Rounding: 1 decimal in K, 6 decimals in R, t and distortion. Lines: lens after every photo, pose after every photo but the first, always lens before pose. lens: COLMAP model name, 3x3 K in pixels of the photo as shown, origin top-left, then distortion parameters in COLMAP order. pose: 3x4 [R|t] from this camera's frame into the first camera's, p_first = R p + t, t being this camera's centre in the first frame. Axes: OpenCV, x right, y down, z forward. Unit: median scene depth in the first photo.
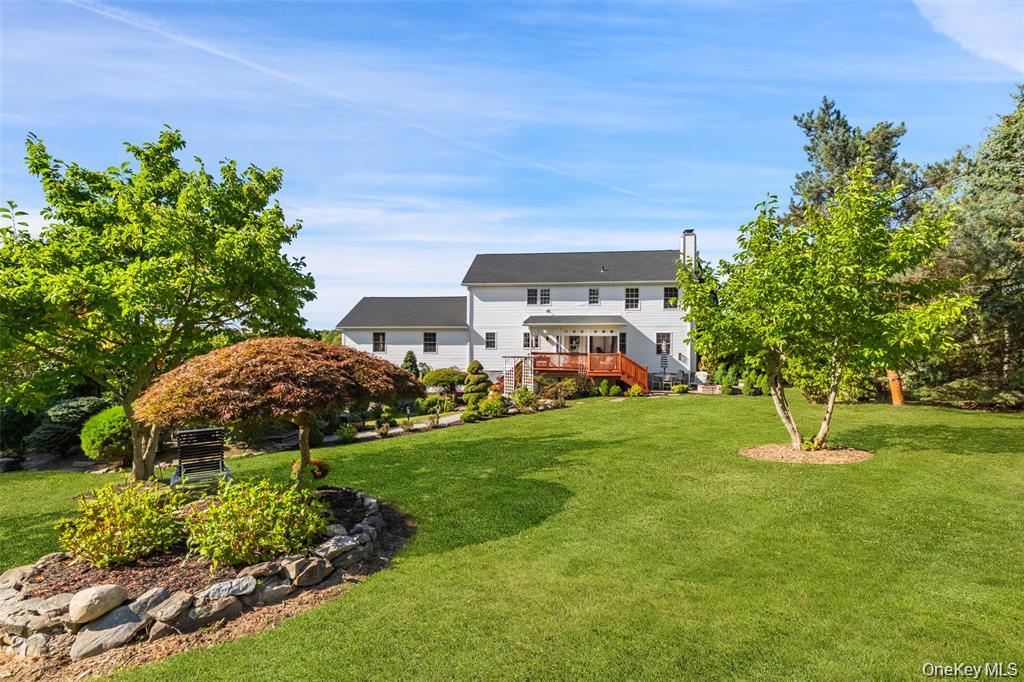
lens RADIAL K [[503.6, 0, 512.0], [0, 503.6, 341.0], [0, 0, 1]] dist [-0.000401, -0.000010]
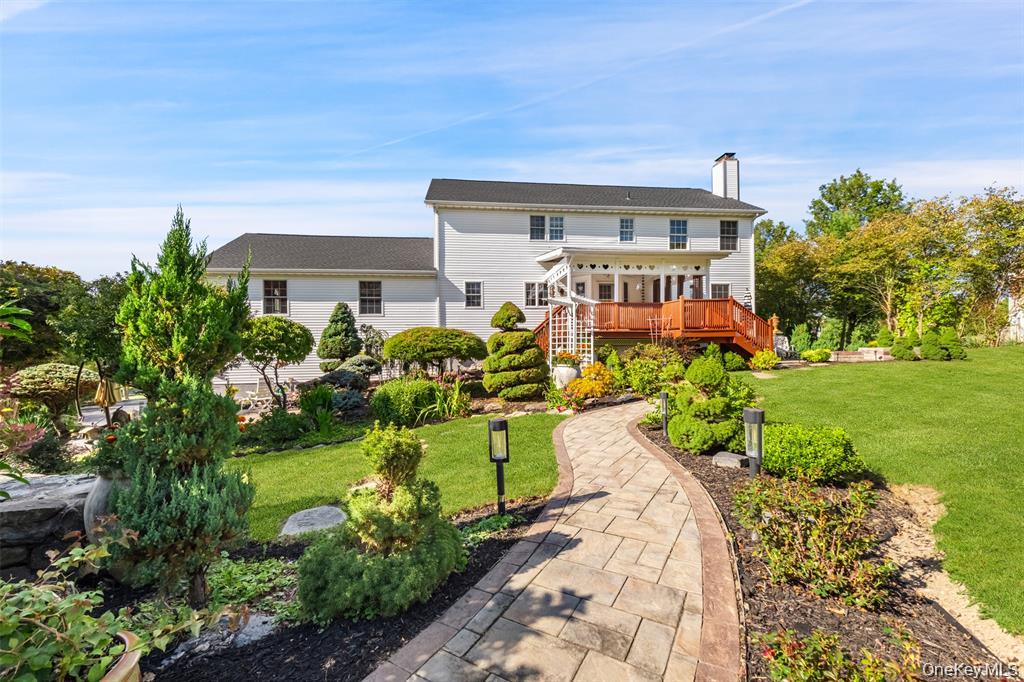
lens RADIAL K [[407.9, 0, 512.0], [0, 407.9, 341.0], [0, 0, 1]] dist [0.001133, 0.000044]
pose [[0.962540, -0.015312, 0.270706, -0.136571], [0.016745, 0.999855, -0.002985, 0.059677], [-0.270621, 0.007406, 0.962657, 0.502404]]
